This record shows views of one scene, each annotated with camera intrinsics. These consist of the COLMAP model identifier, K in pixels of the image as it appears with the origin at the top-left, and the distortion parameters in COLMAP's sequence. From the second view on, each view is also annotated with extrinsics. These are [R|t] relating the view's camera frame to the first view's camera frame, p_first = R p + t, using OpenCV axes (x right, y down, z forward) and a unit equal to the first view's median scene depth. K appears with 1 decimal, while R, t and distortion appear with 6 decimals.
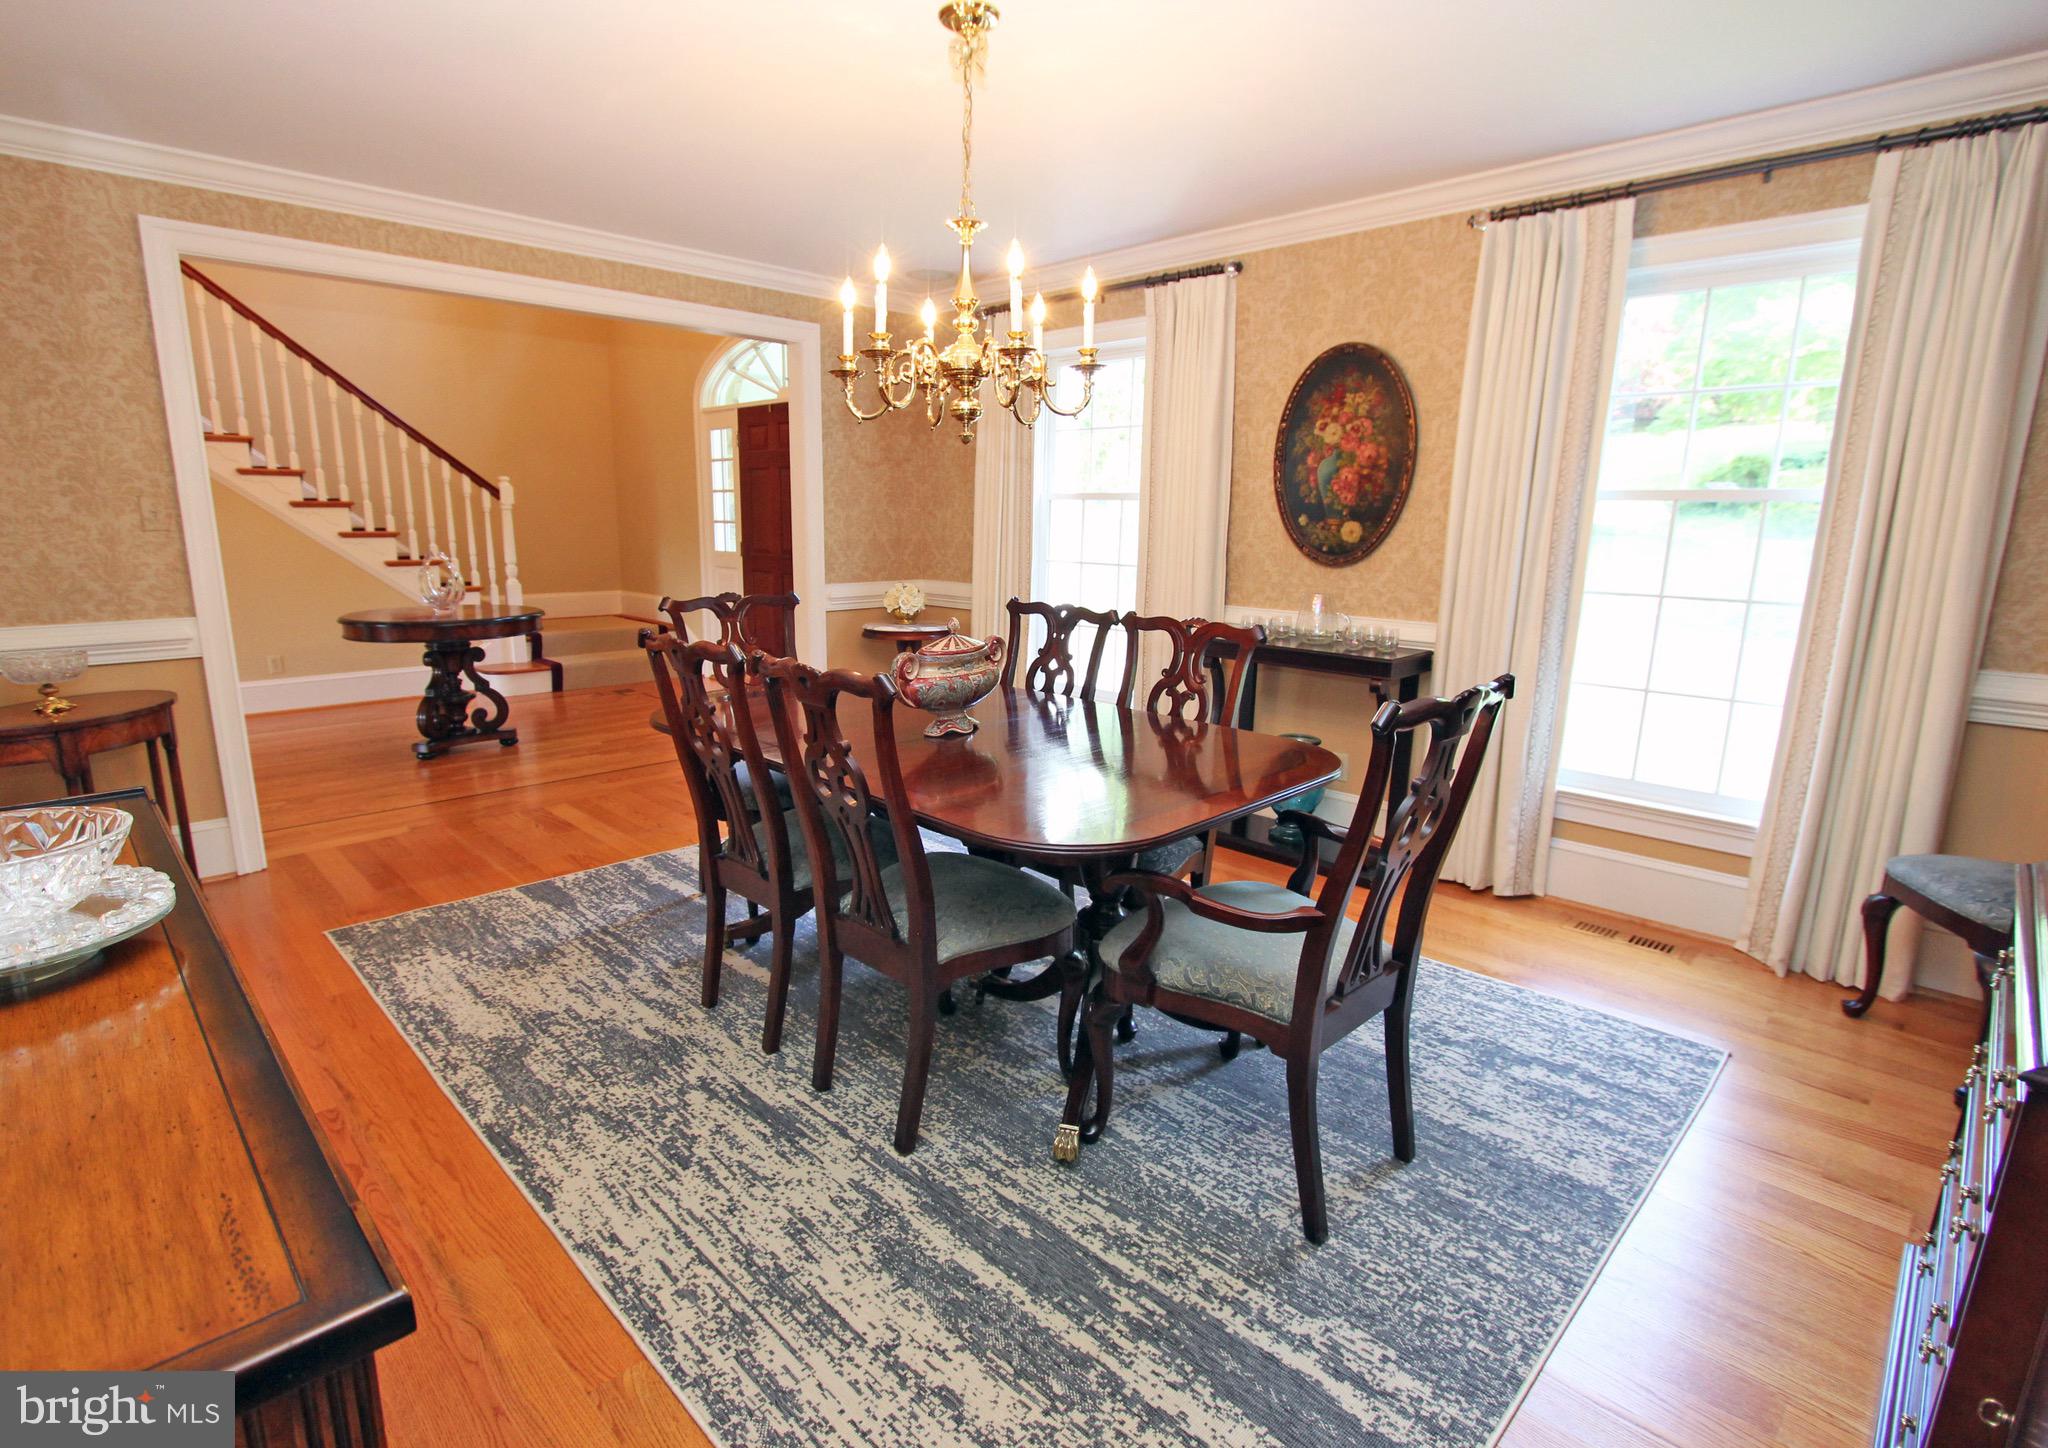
lens RADIAL K [[1002.7, 0, 1024.0], [0, 1002.7, 724.0], [0, 0, 1]] dist [-0.027641, 0.000012]
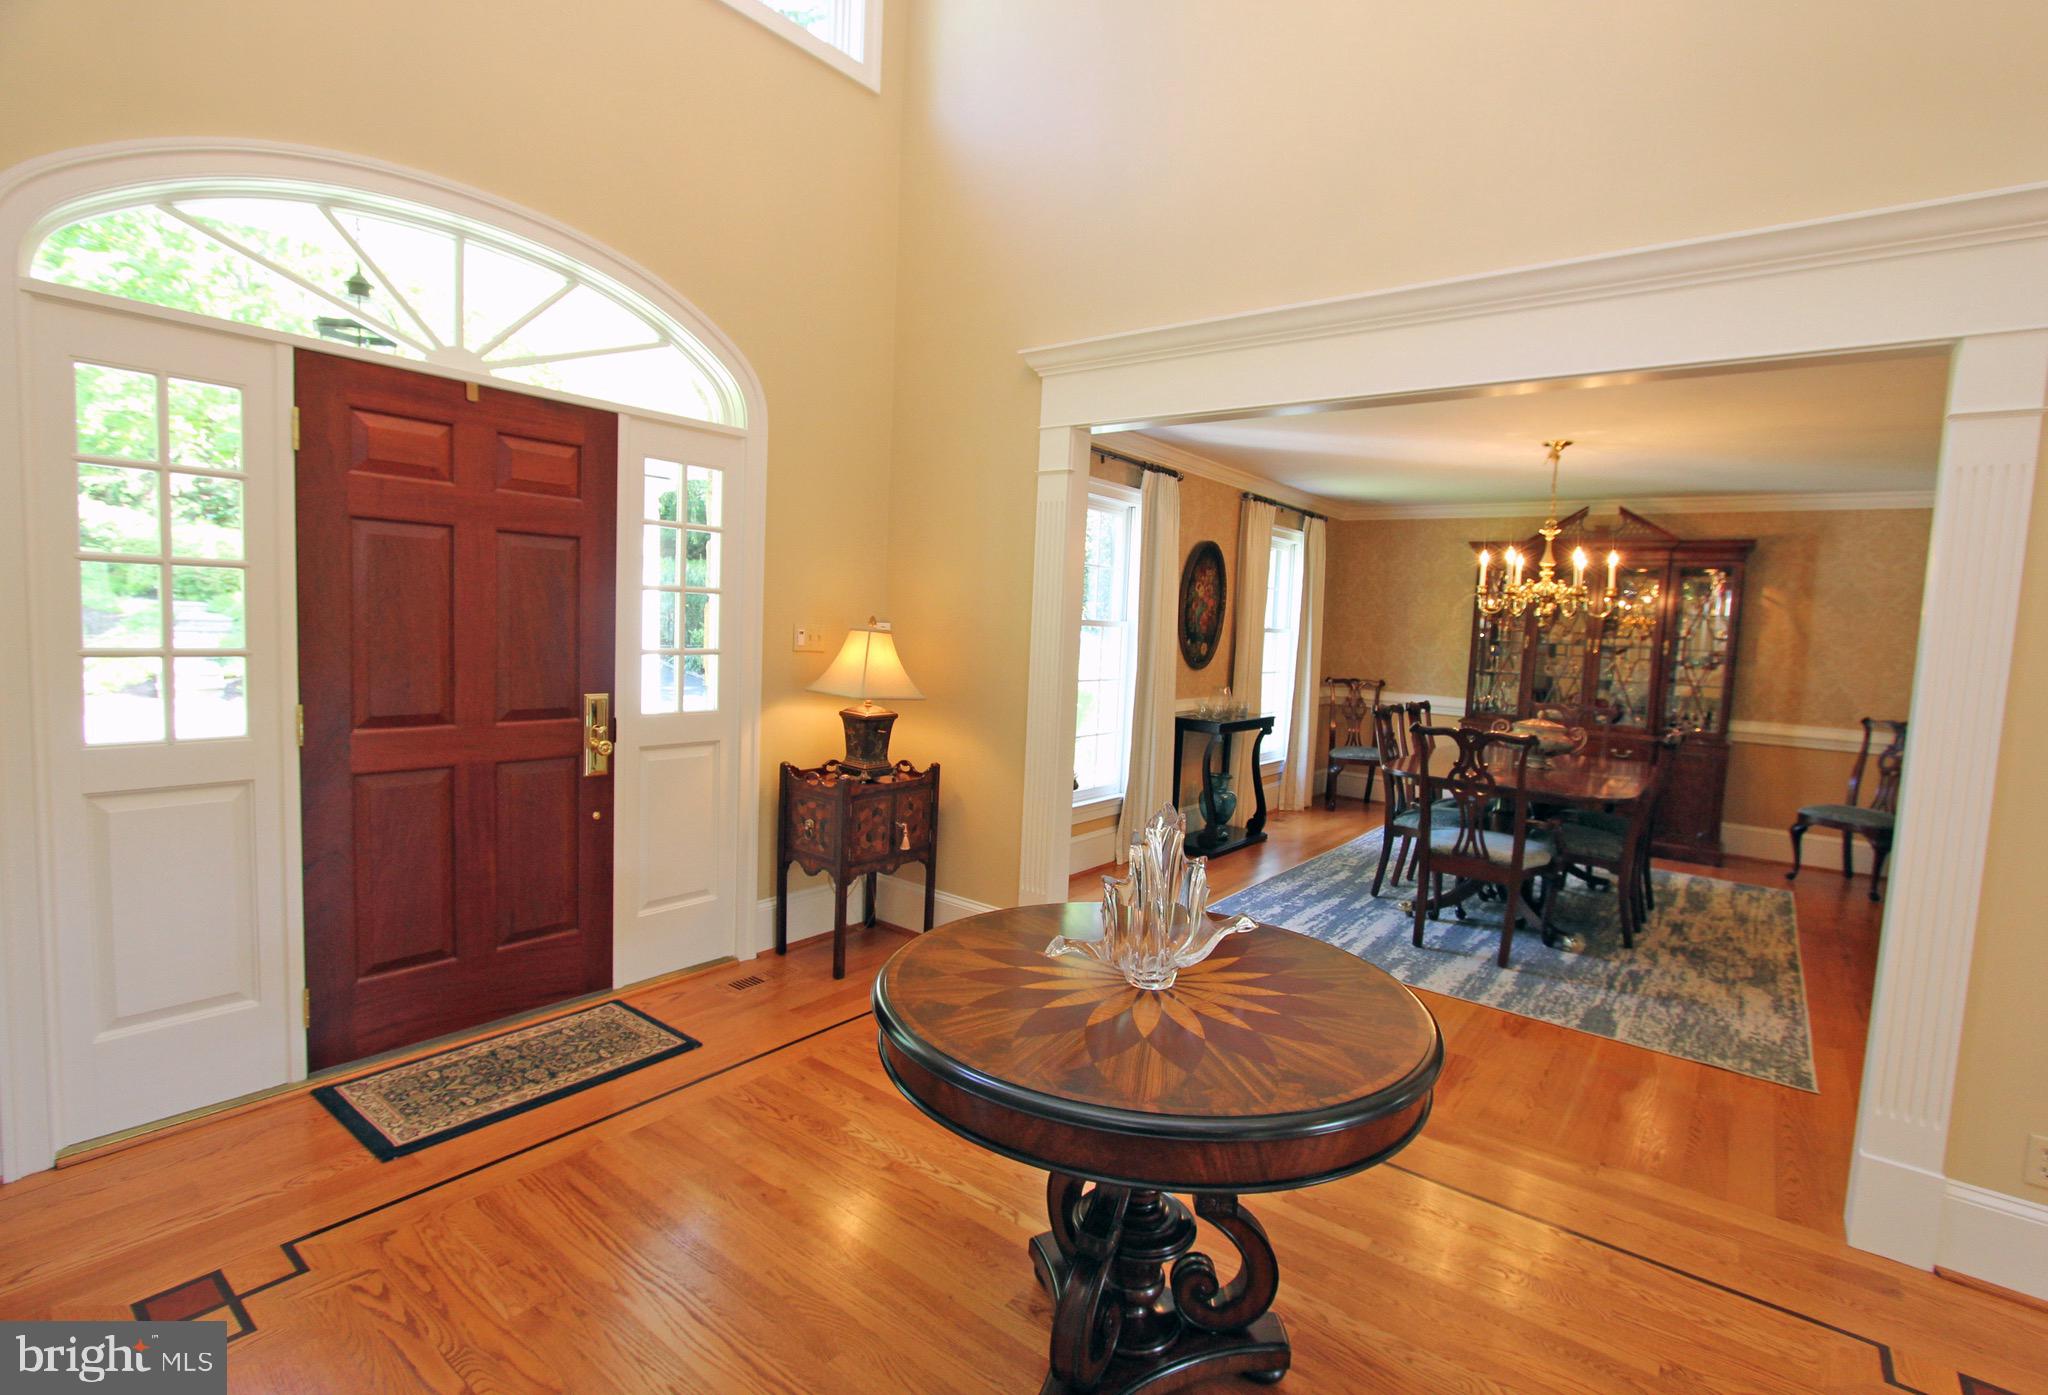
lens RADIAL K [[976.7, 0, 982.7], [0, 976.7, 693.9], [0, 0, 1]] dist [0.001503, 0.000045]
pose [[-0.108848, -0.107489, 0.988230, -1.623932], [0.147341, 0.981411, 0.122976, -0.476076], [-0.983078, 0.158992, -0.090987, 1.934568]]
